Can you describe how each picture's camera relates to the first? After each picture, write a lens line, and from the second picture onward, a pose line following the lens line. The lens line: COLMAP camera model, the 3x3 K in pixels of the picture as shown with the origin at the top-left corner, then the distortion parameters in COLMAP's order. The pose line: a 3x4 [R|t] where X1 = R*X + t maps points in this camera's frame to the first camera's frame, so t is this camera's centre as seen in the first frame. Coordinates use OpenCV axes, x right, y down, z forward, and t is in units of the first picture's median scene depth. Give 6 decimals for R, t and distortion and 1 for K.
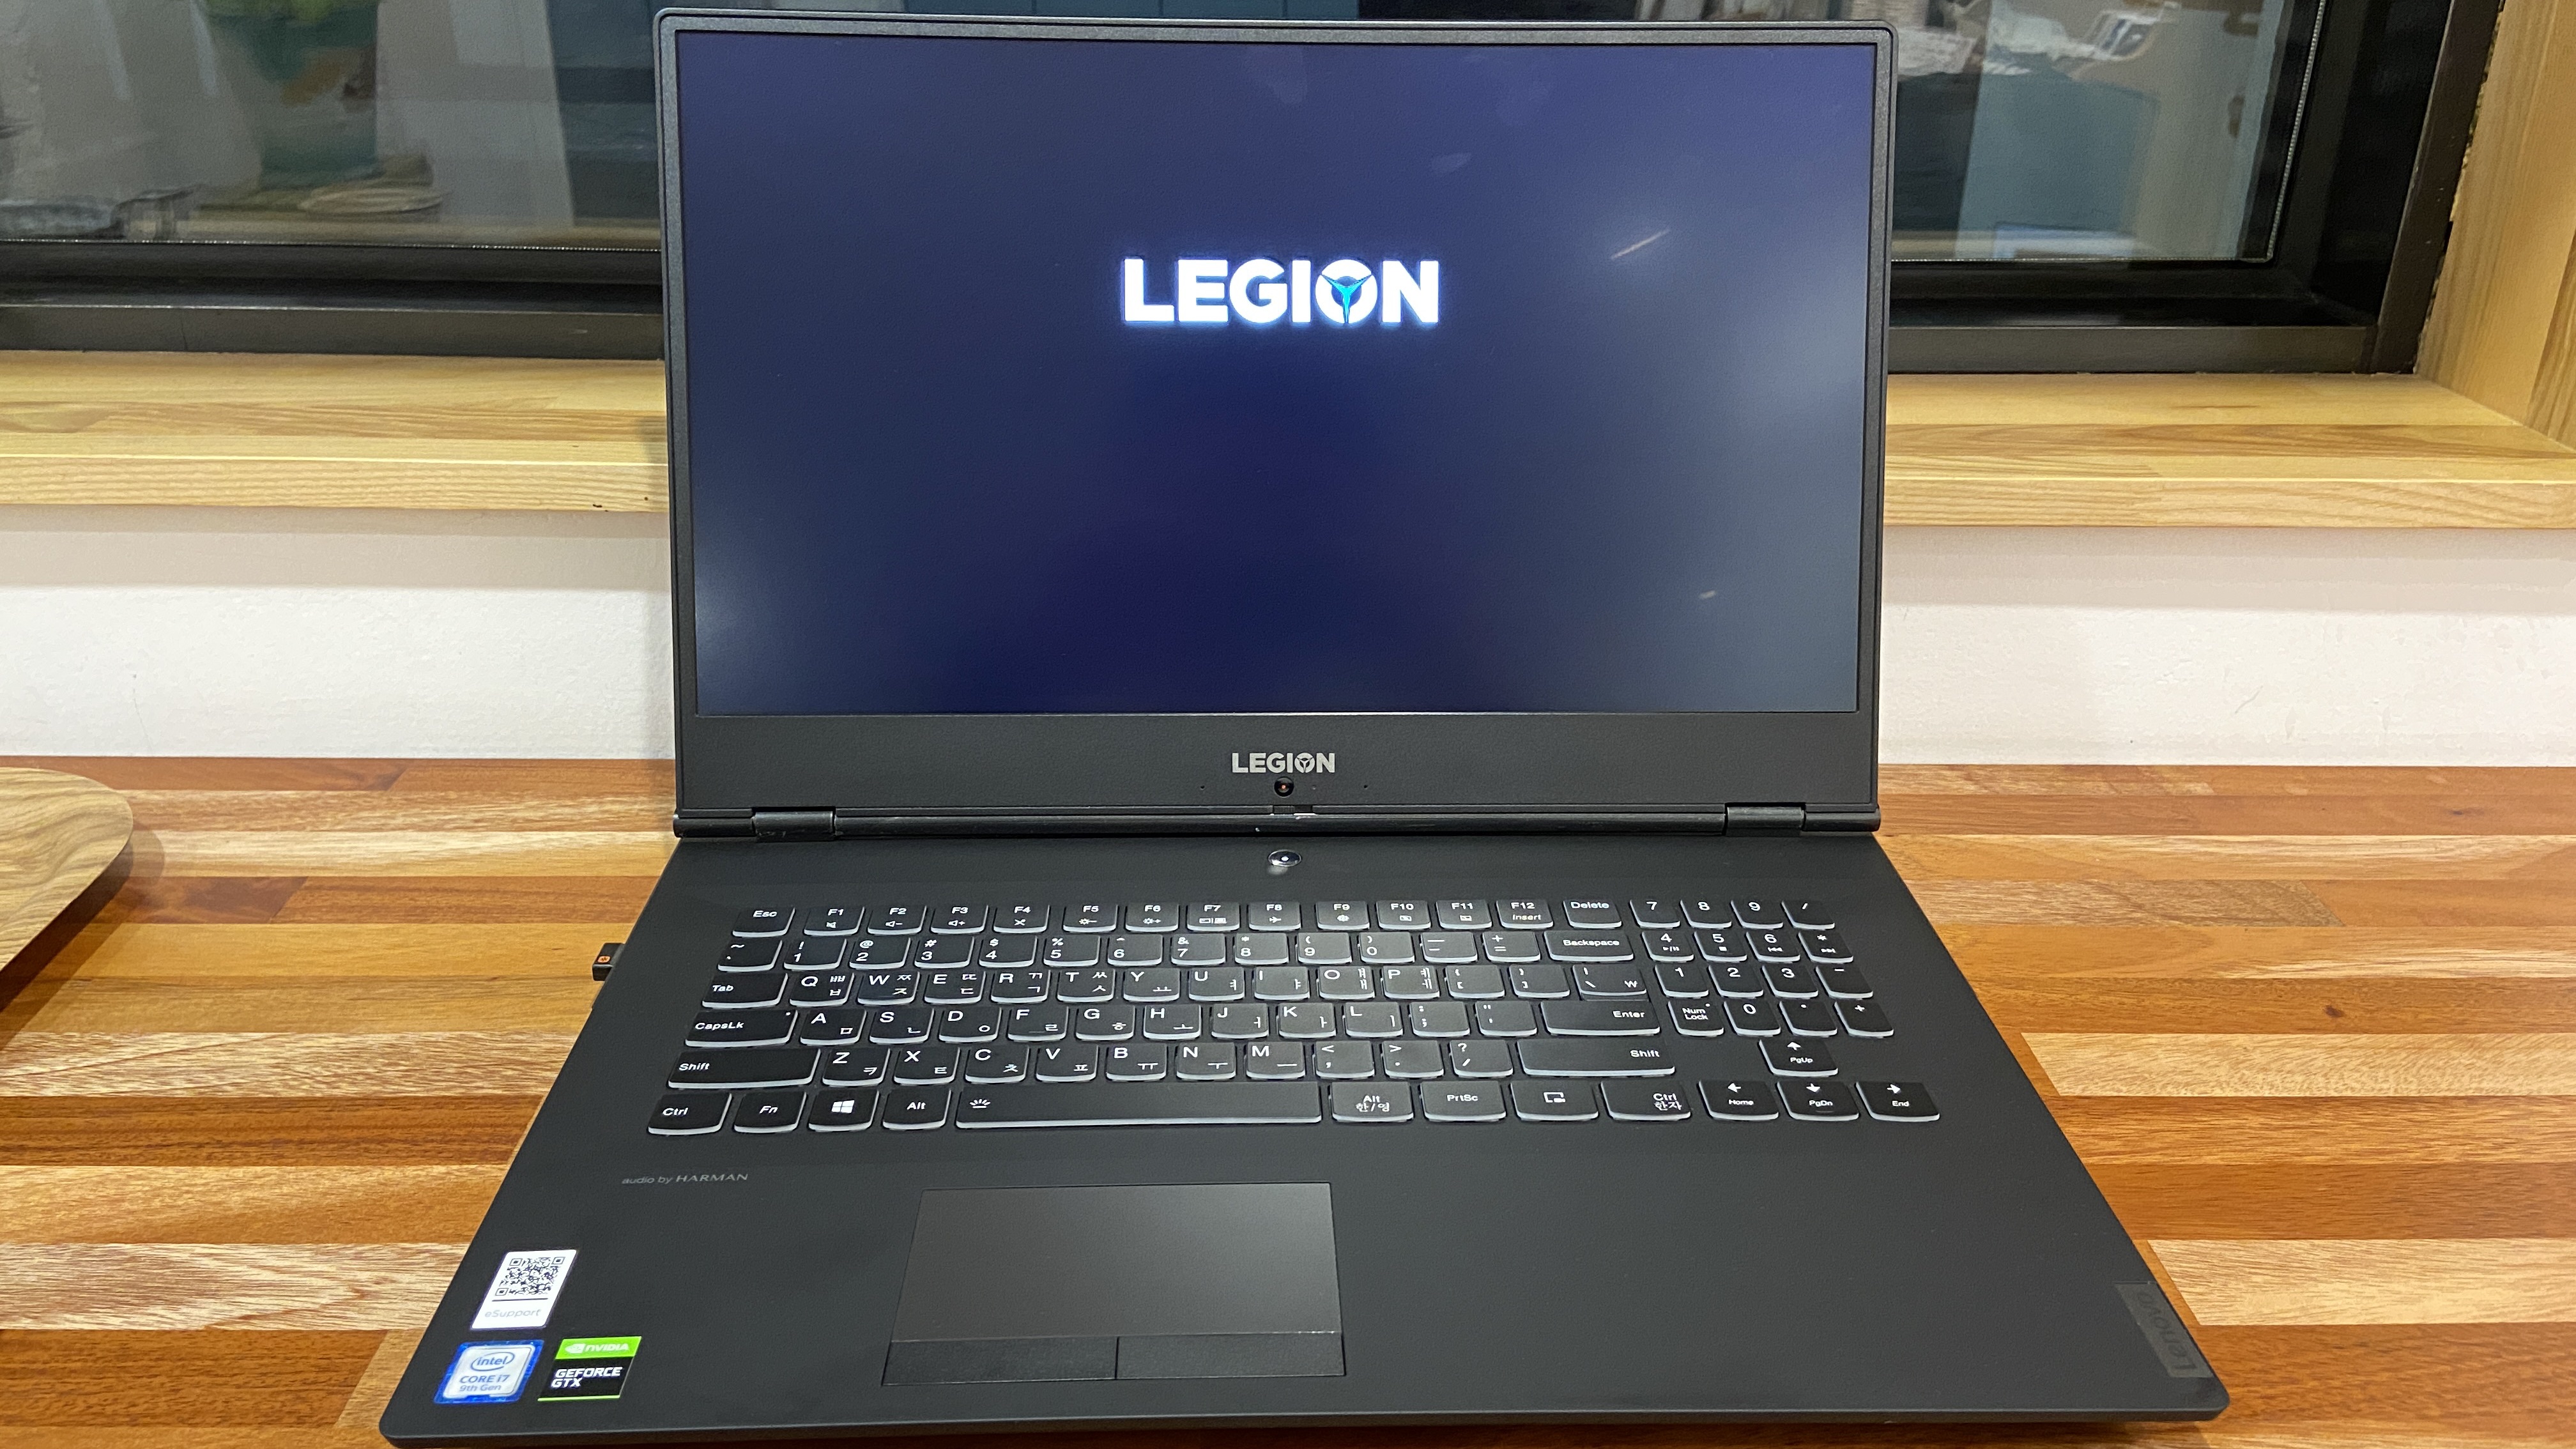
lens RADIAL K [[1957.9, 0, 1288.0], [0, 1957.9, 724.5], [0, 0, 1]] dist [0.122191, -0.174248]
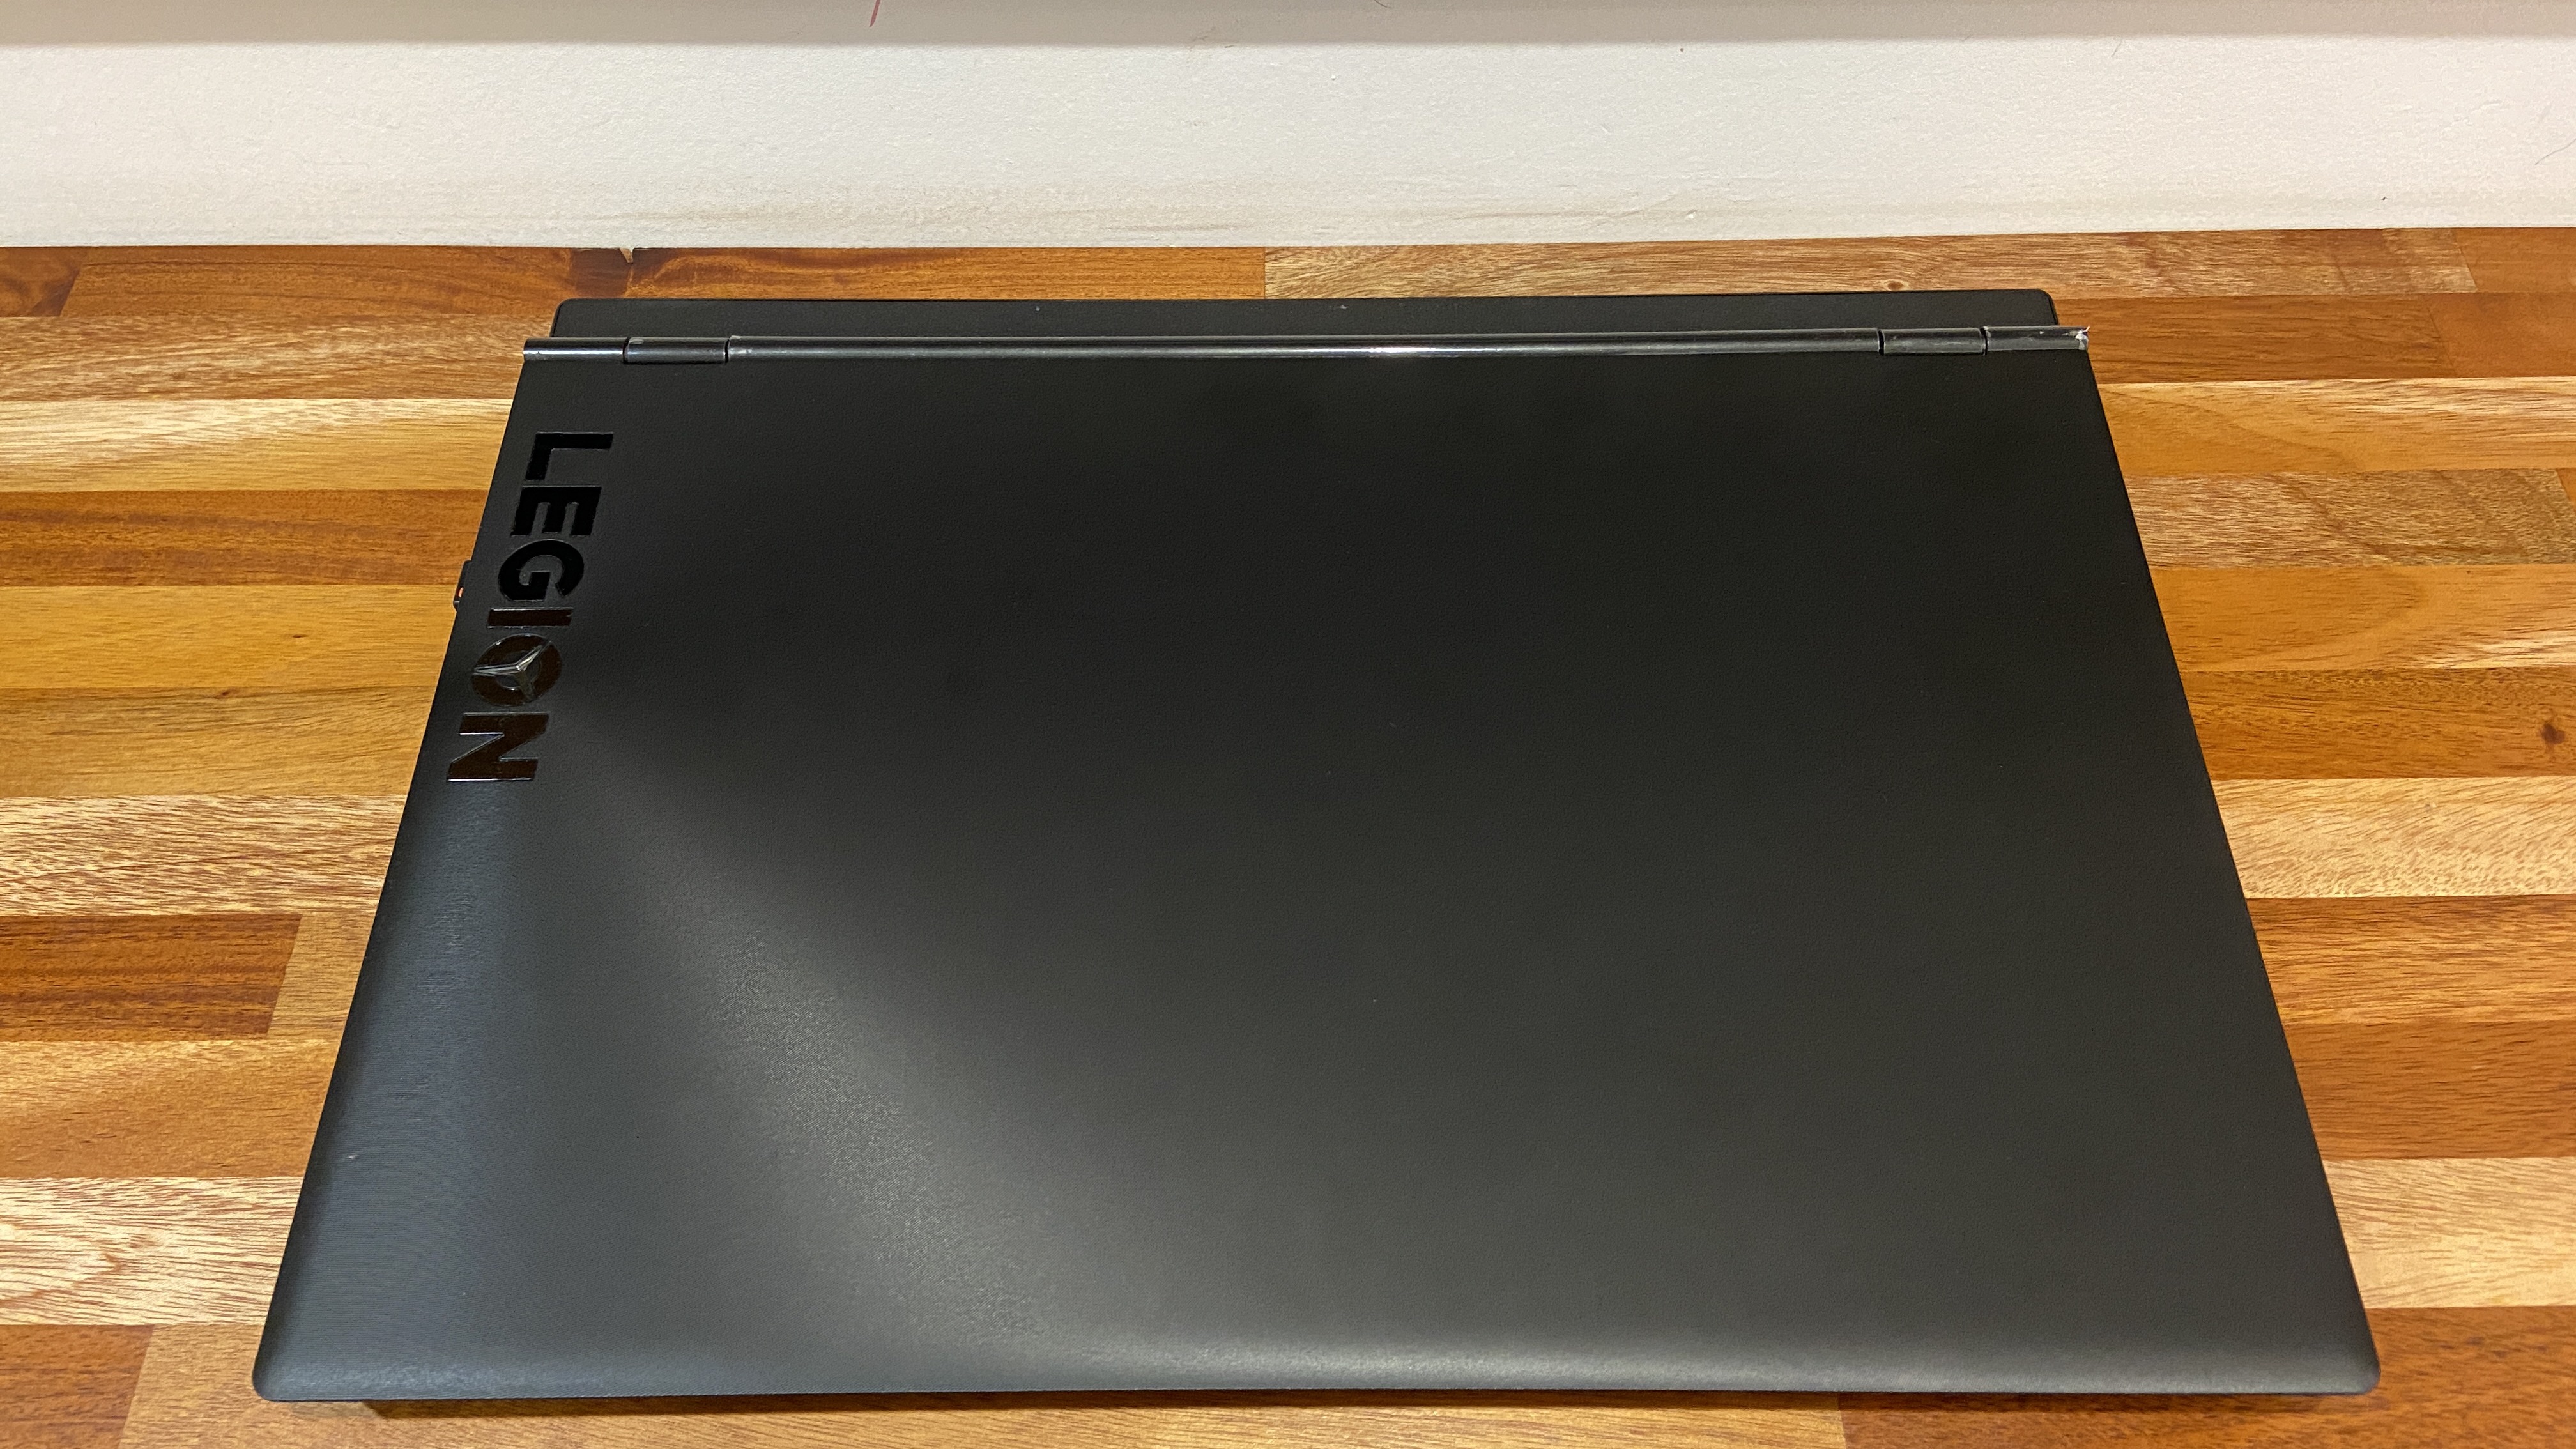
lens RADIAL K [[1957.9, 0, 1288.0], [0, 1957.9, 724.5], [0, 0, 1]] dist [0.122191, -0.174248]
pose [[0.999760, -0.000943, -0.021865, 0.043100], [0.012565, 0.842753, 0.538153, -0.285860], [0.017920, -0.538299, 0.842563, 0.327836]]
